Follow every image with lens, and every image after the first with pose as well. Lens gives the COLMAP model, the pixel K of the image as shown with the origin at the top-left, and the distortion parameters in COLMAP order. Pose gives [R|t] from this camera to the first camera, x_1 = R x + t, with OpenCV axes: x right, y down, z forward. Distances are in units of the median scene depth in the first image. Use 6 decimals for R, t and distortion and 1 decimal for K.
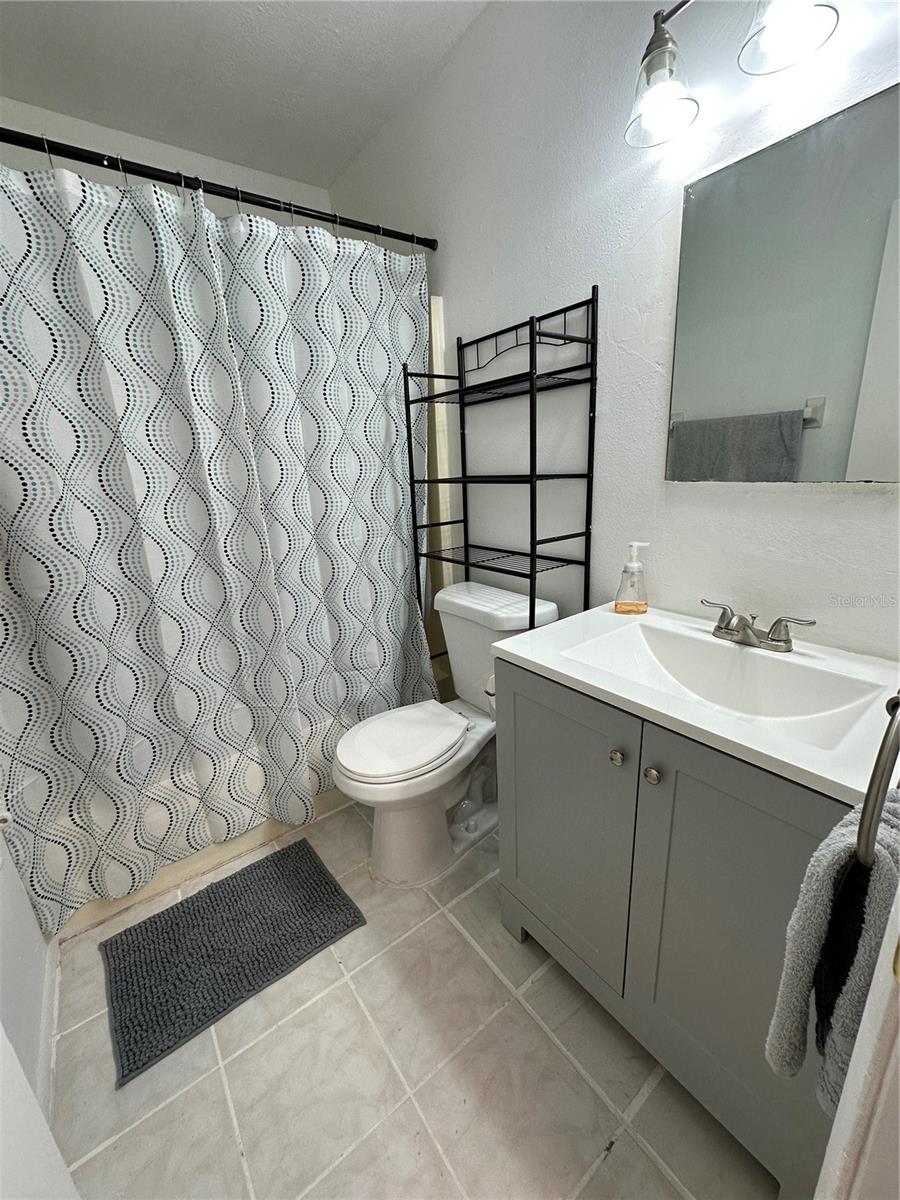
lens RADIAL K [[478.6, 0, 451.1], [0, 478.6, 601.5], [0, 0, 1]] dist [-0.004979, 0.000898]
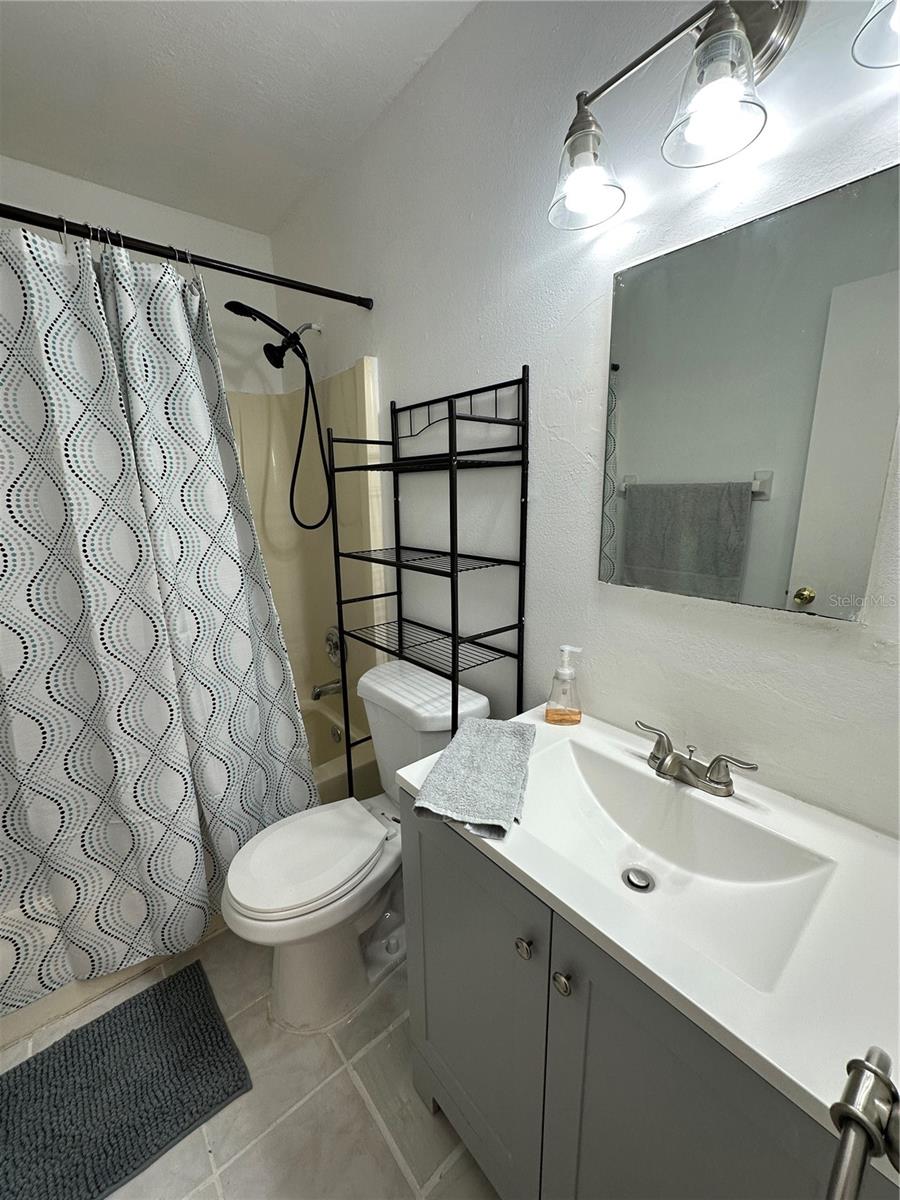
lens RADIAL K [[477.4, 0, 453.0], [0, 477.4, 600.8], [0, 0, 1]] dist [-0.005691, 0.000420]
pose [[0.997939, 0.022839, 0.059963, 0.114235], [-0.019450, 0.998213, -0.056509, -0.150513], [-0.061146, 0.055226, 0.996600, 0.115864]]
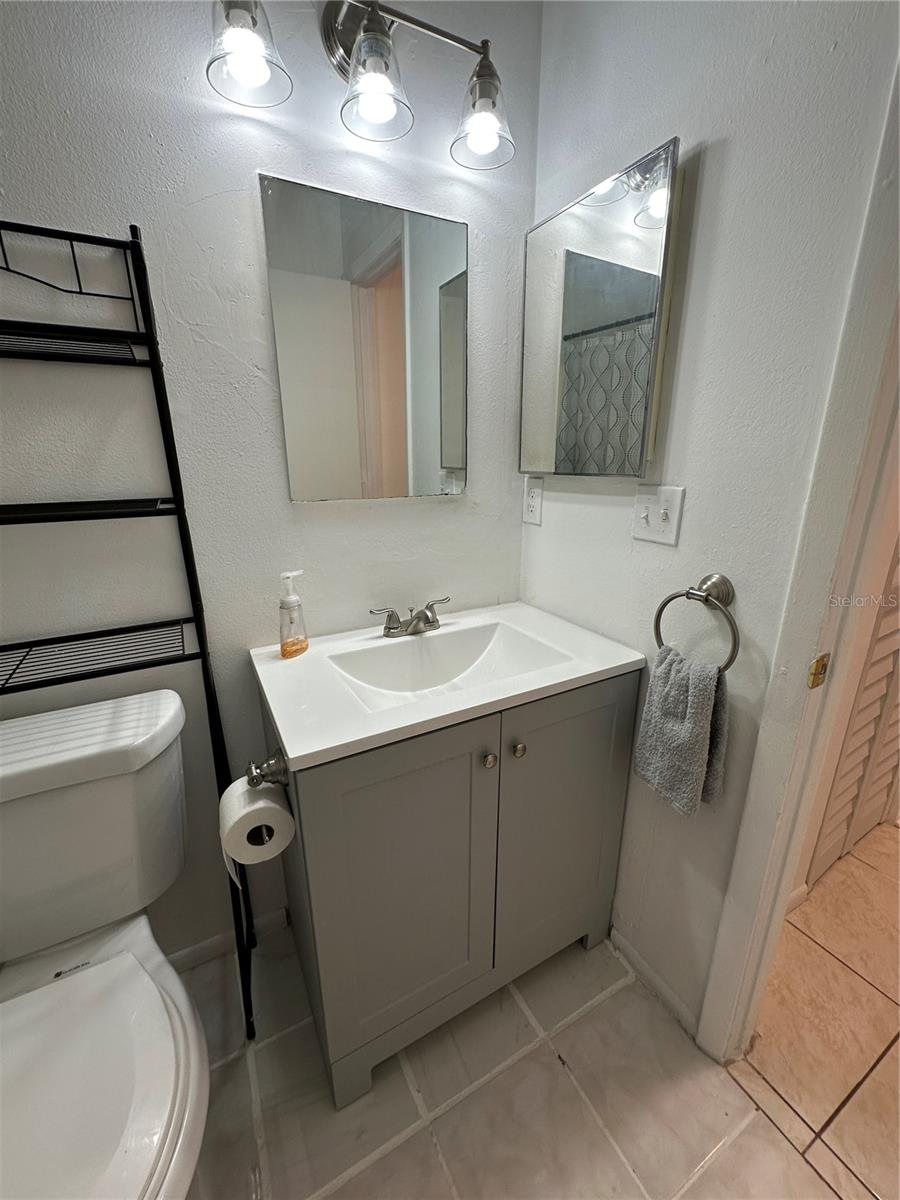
lens RADIAL K [[478.6, 0, 451.1], [0, 478.6, 601.5], [0, 0, 1]] dist [-0.004979, 0.000898]
pose [[0.147780, -0.238278, 0.959888, -0.404927], [0.277574, 0.941529, 0.190987, -0.154529], [-0.949270, 0.238216, 0.205279, 0.540540]]
